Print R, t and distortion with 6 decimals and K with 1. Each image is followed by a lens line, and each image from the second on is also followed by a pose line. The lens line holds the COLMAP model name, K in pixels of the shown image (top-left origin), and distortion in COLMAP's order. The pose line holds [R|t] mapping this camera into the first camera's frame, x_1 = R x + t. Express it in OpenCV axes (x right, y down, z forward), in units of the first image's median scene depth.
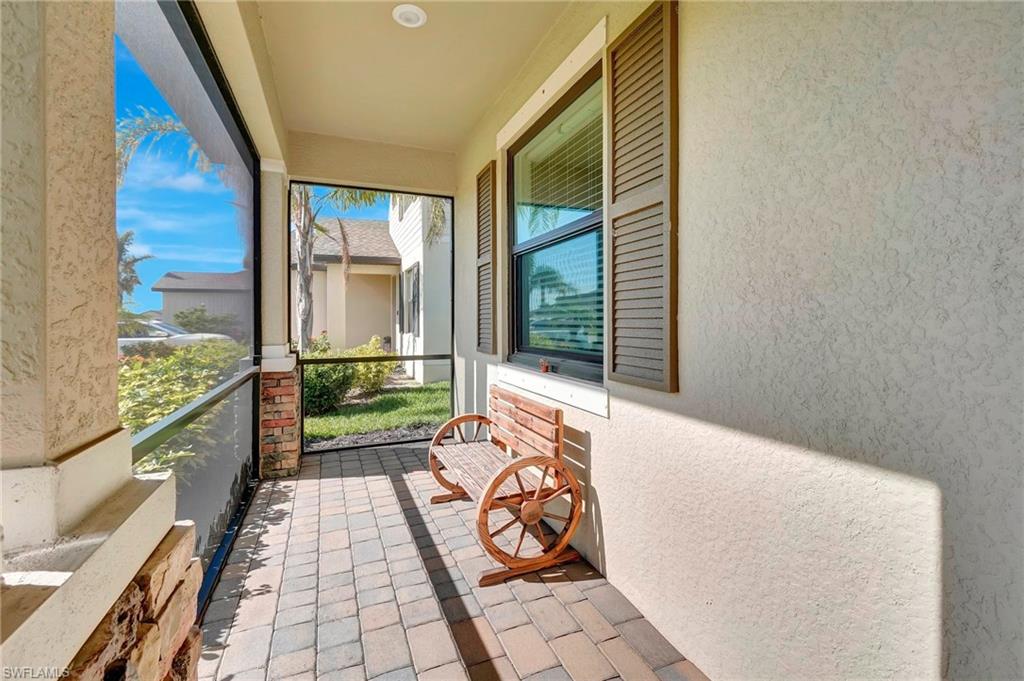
lens RADIAL K [[455.0, 0, 508.0], [0, 455.0, 326.9], [0, 0, 1]] dist [-0.007066, 0.000335]
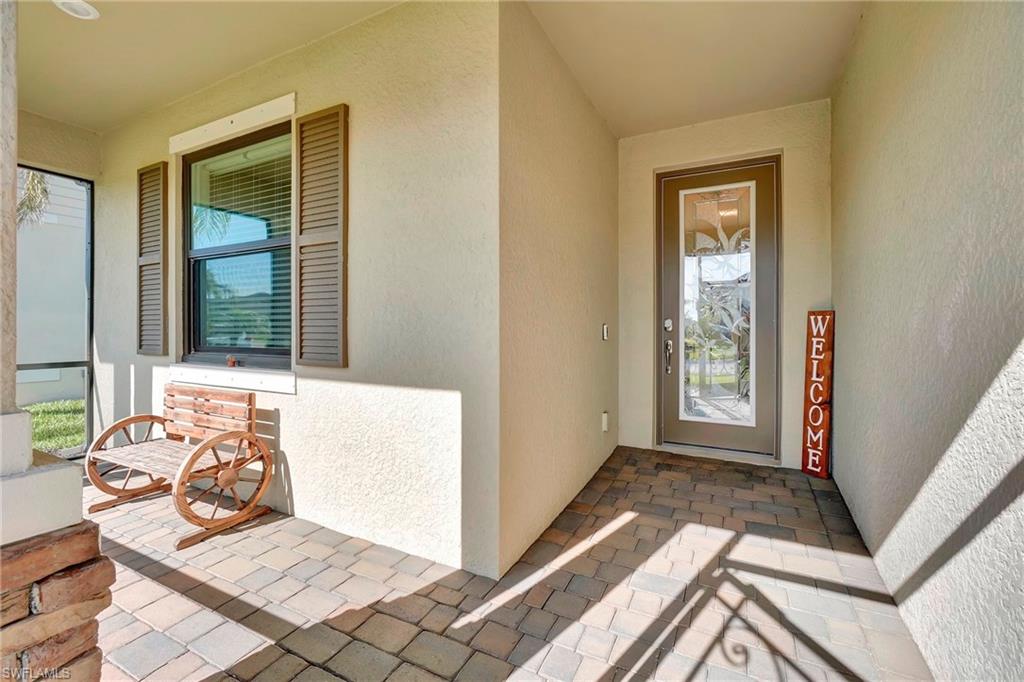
lens RADIAL K [[455.0, 0, 508.0], [0, 455.0, 327.4], [0, 0, 1]] dist [-0.007066, 0.000335]
pose [[0.764771, 0.005848, 0.644276, -0.155233], [0.003656, 0.999903, -0.013415, 0.023776], [-0.644292, 0.012615, 0.764675, -0.402428]]
